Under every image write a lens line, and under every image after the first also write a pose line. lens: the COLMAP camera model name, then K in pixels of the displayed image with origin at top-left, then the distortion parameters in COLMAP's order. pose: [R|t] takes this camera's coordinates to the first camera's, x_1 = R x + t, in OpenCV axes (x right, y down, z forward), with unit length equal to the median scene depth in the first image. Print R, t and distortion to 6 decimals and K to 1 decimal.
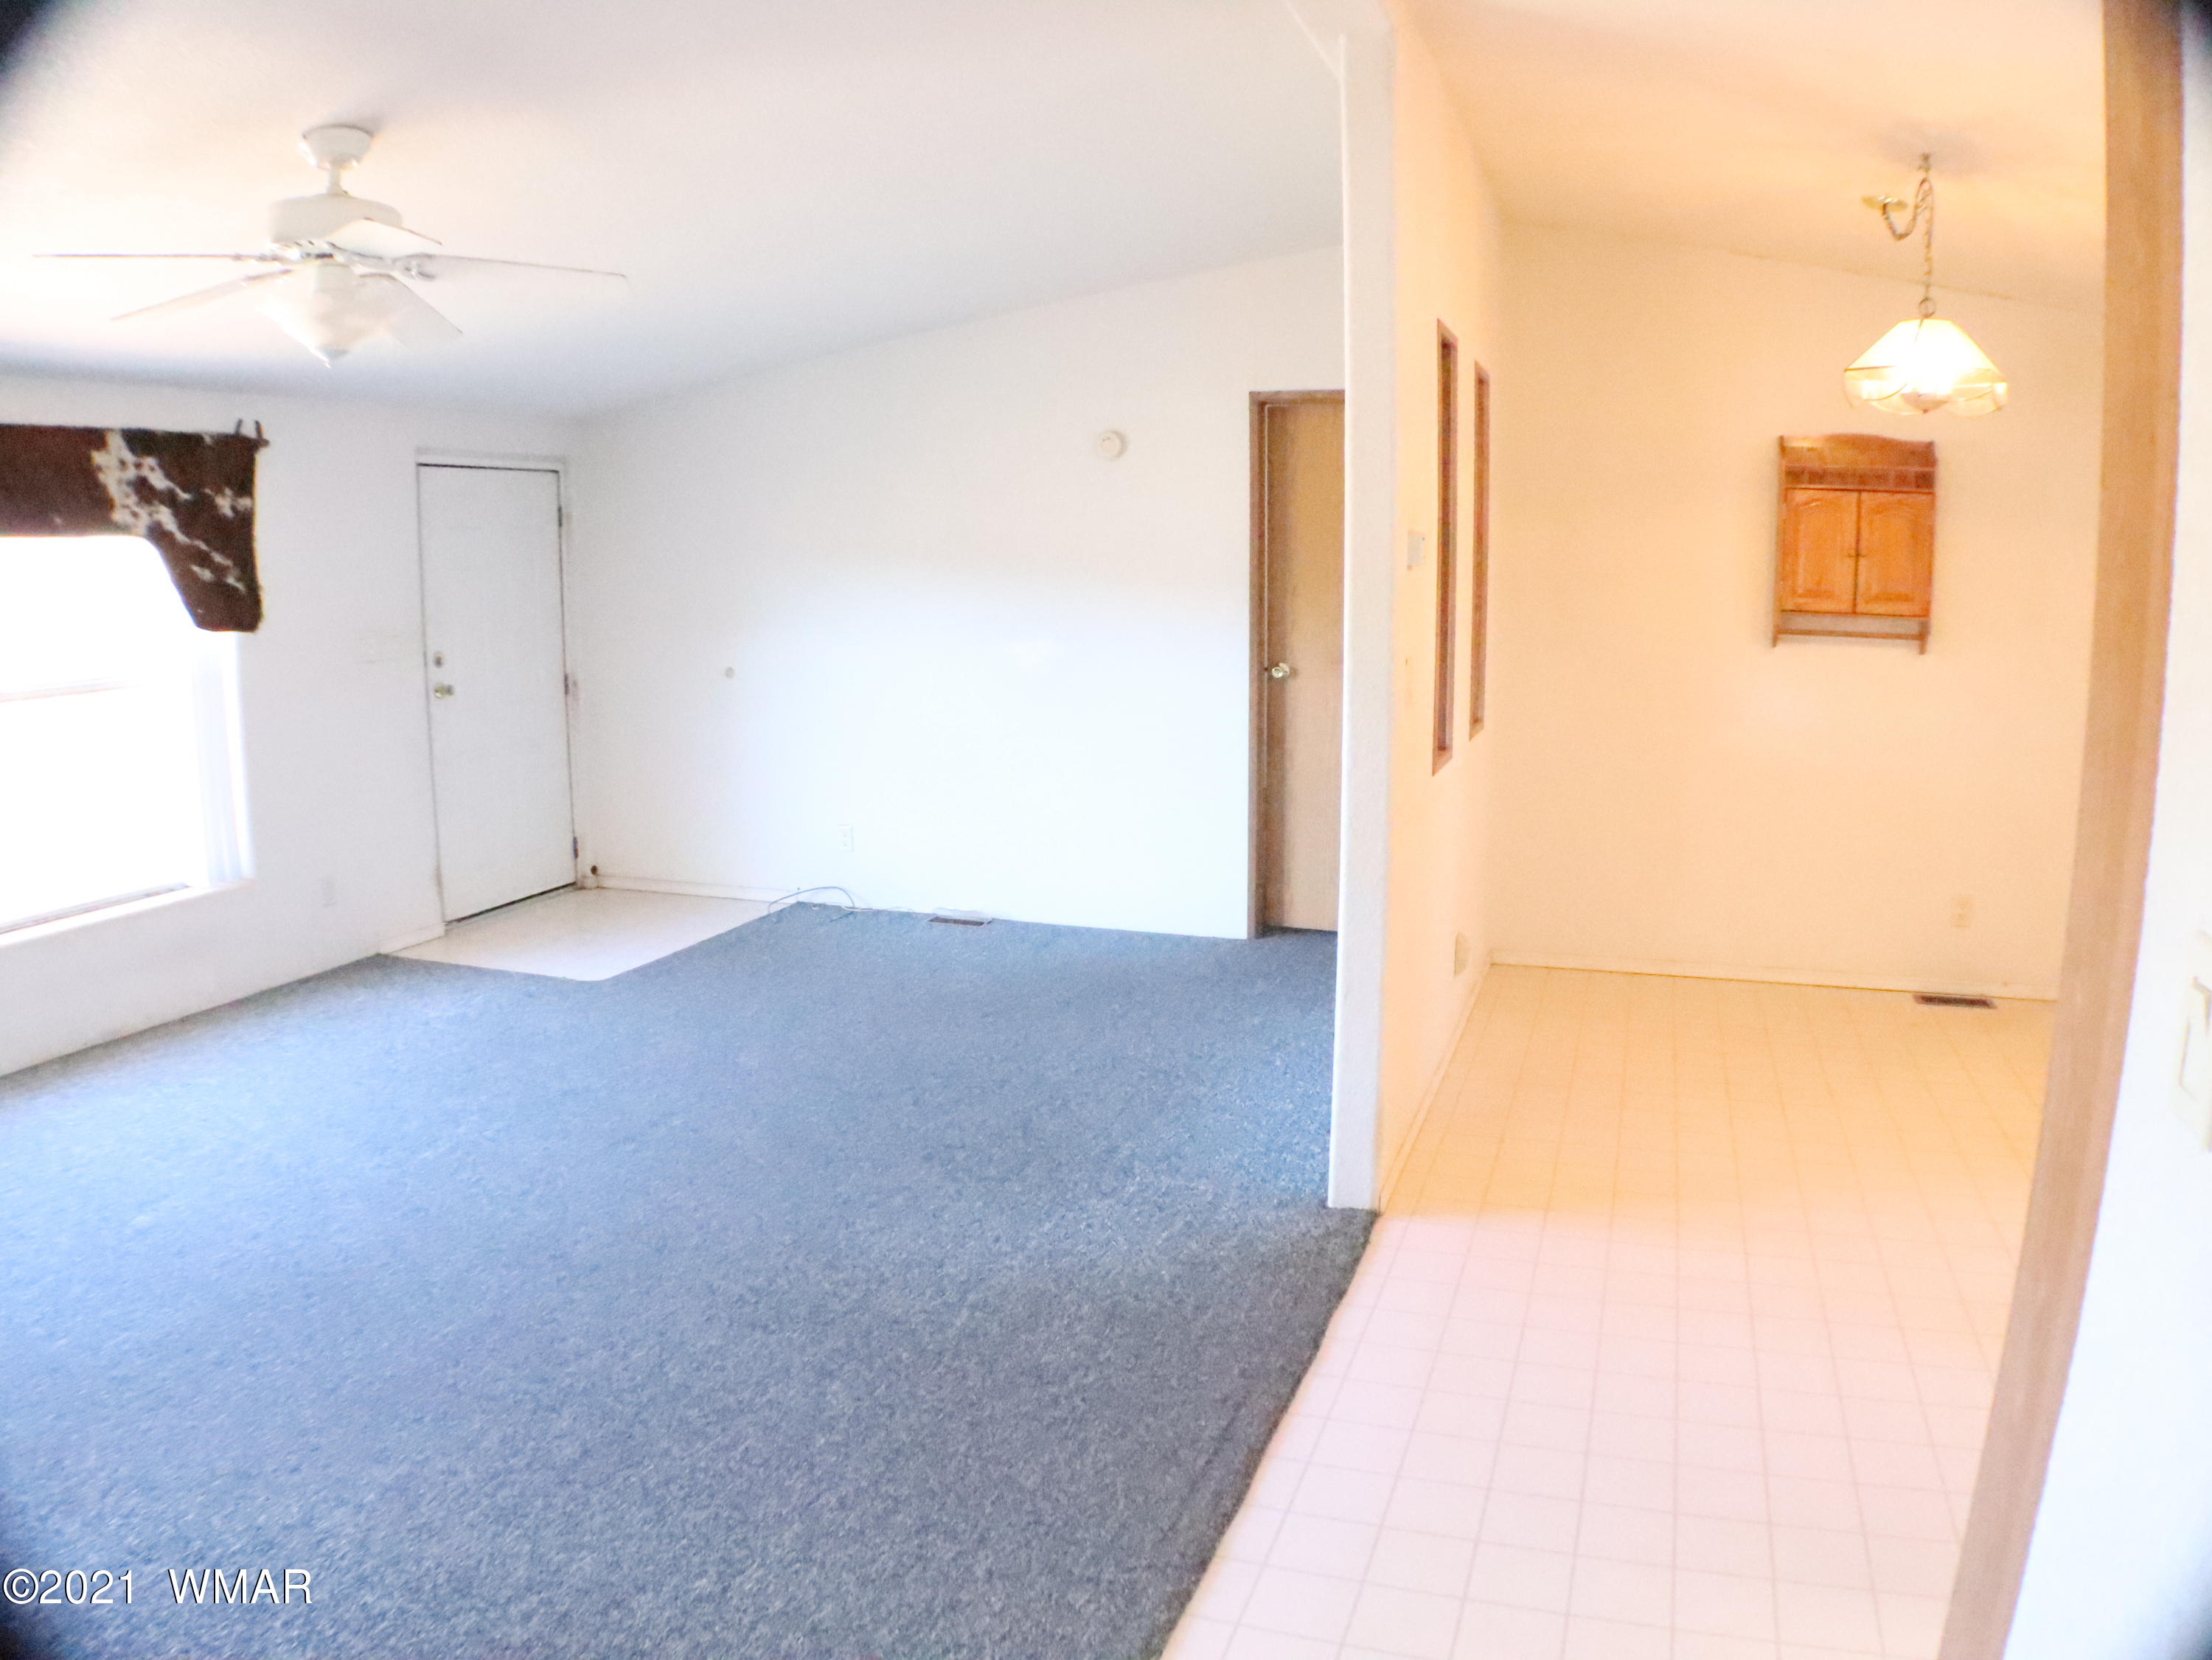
lens RADIAL K [[1590.0, 0, 1101.7], [0, 1590.0, 824.9], [0, 0, 1]] dist [-0.234703, 0.083309]
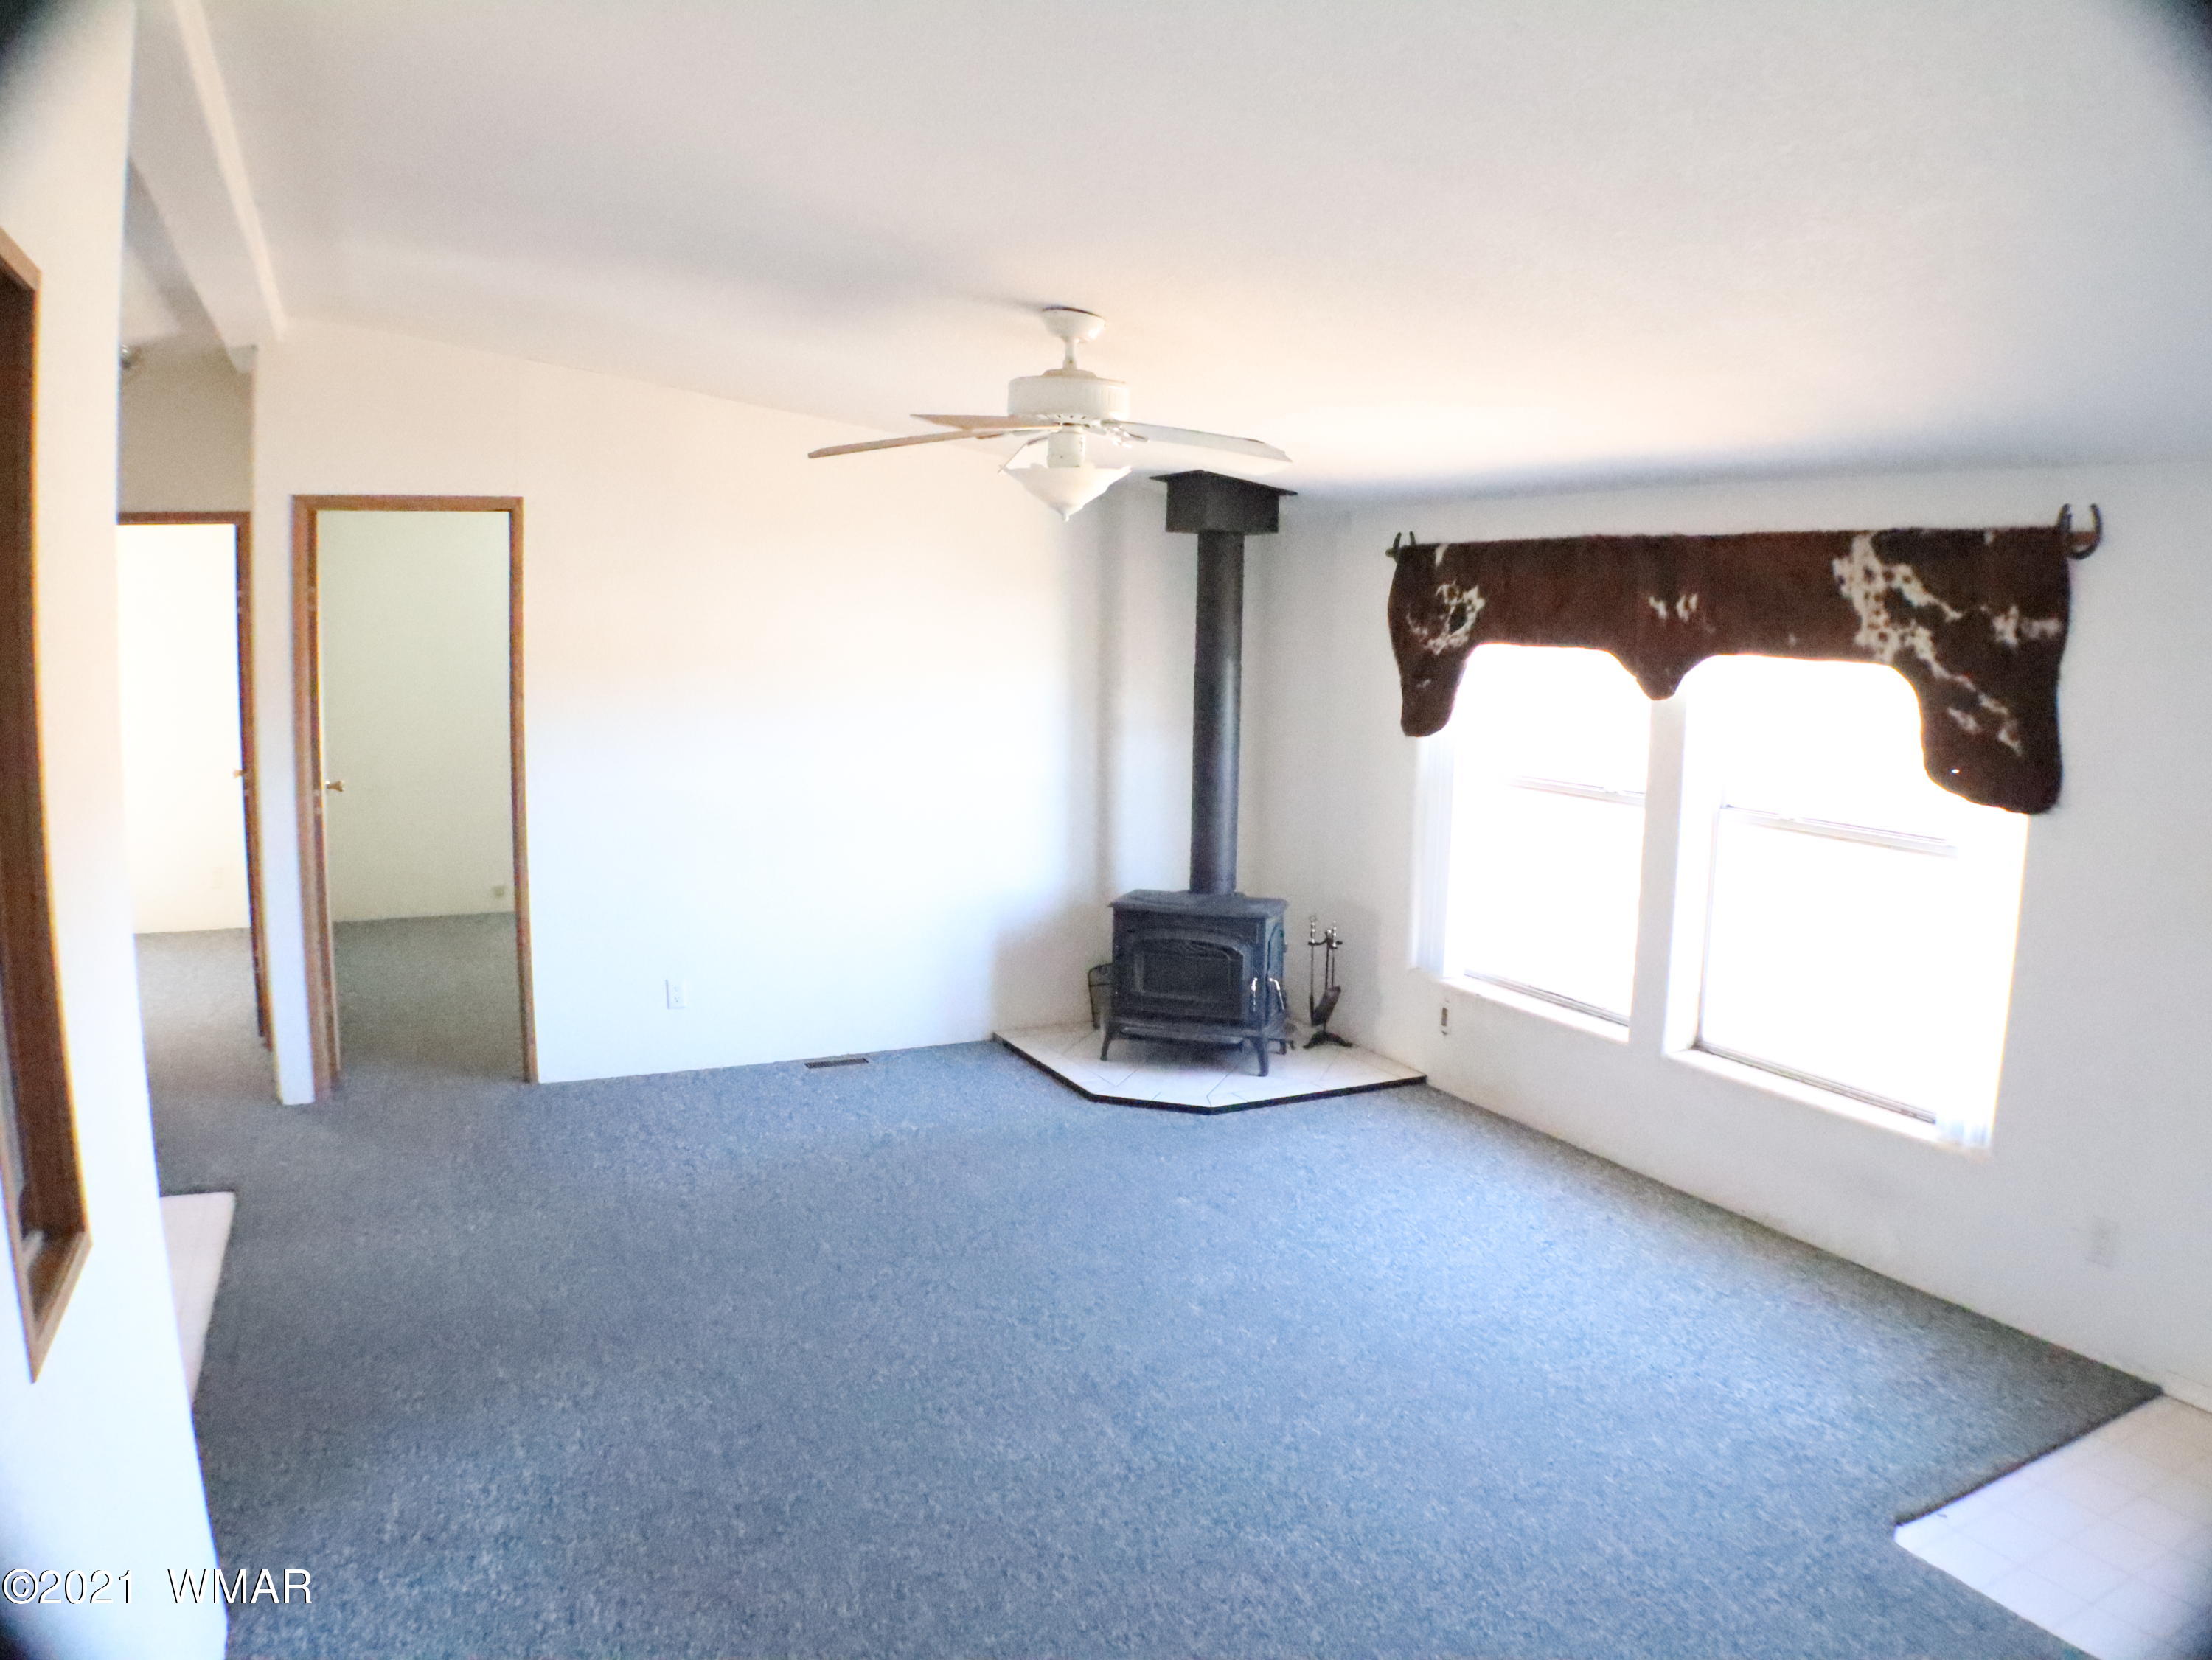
lens RADIAL K [[1590.0, 0, 1110.4], [0, 1590.0, 786.8], [0, 0, 1]] dist [-0.234703, 0.083309]
pose [[-0.693606, 0.071233, -0.716824, 0.237338], [-0.134085, 0.964941, 0.225632, -0.273250], [0.707765, 0.252615, -0.659738, 1.302598]]
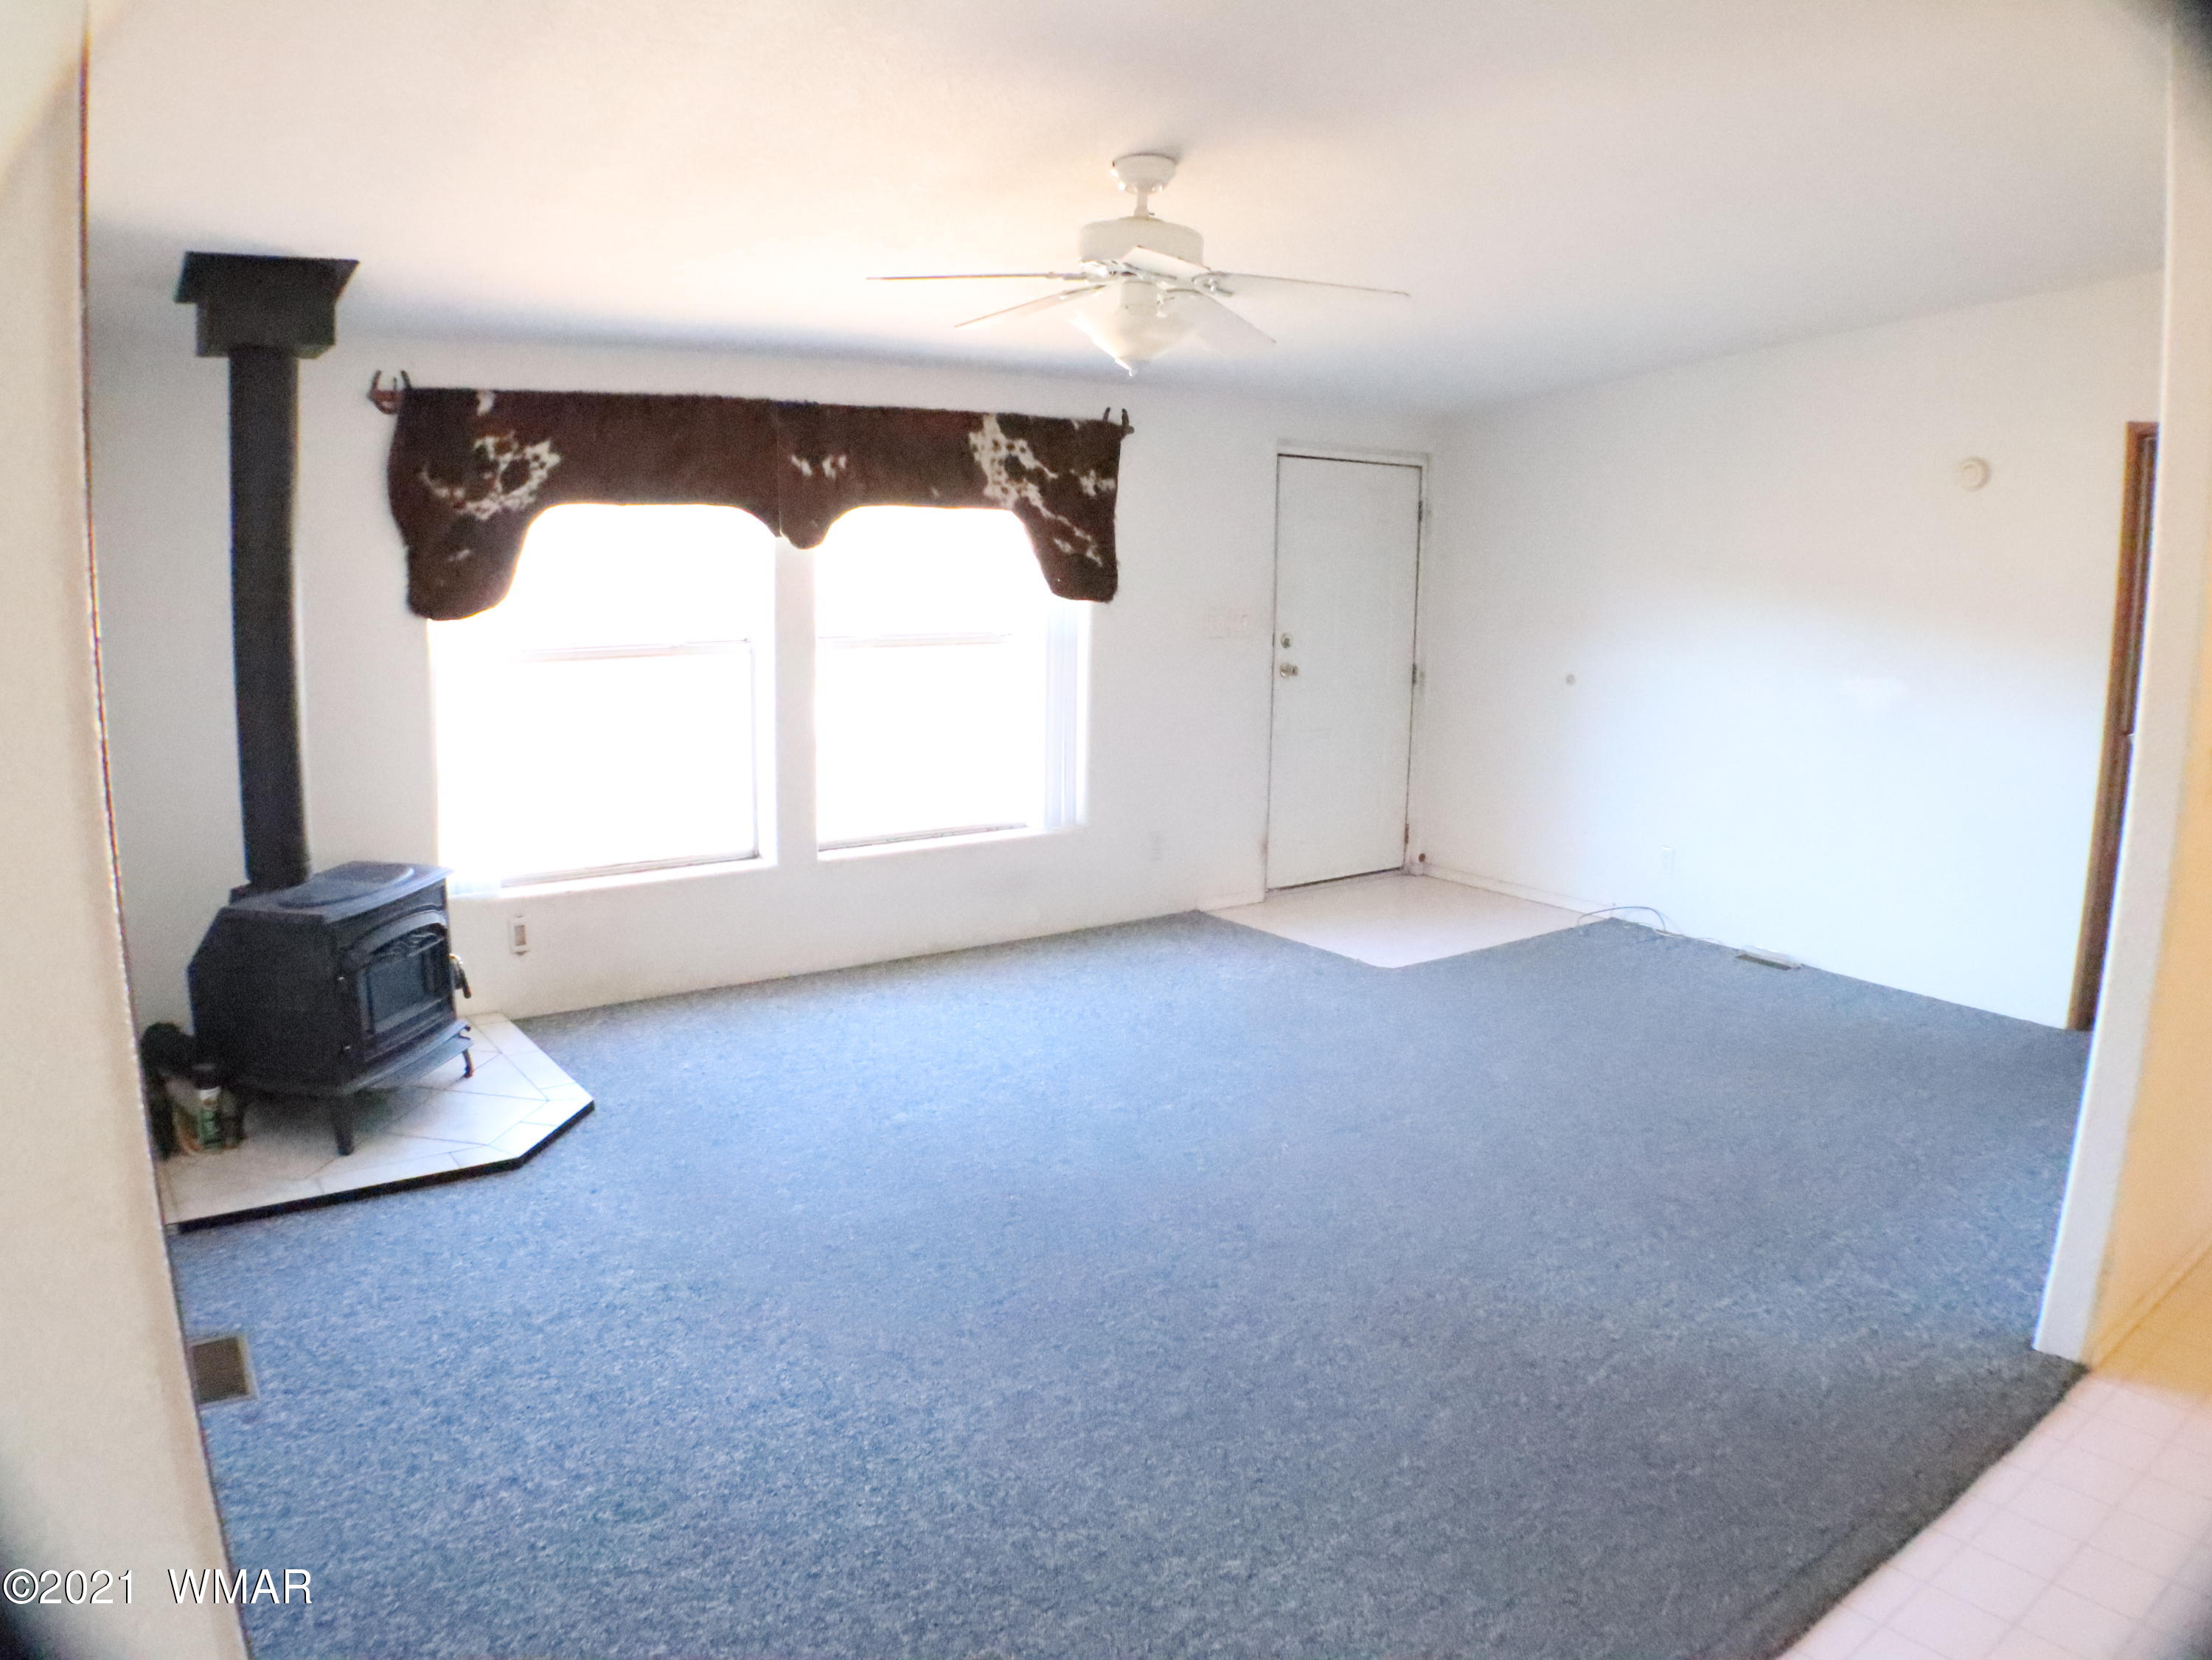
lens RADIAL K [[1590.0, 0, 1101.3], [0, 1590.0, 810.1], [0, 0, 1]] dist [-0.234703, 0.083309]
pose [[0.836610, 0.117143, -0.535128, 0.075807], [-0.117229, 0.992523, 0.033996, -0.020131], [0.535109, 0.034291, 0.844087, 0.016431]]
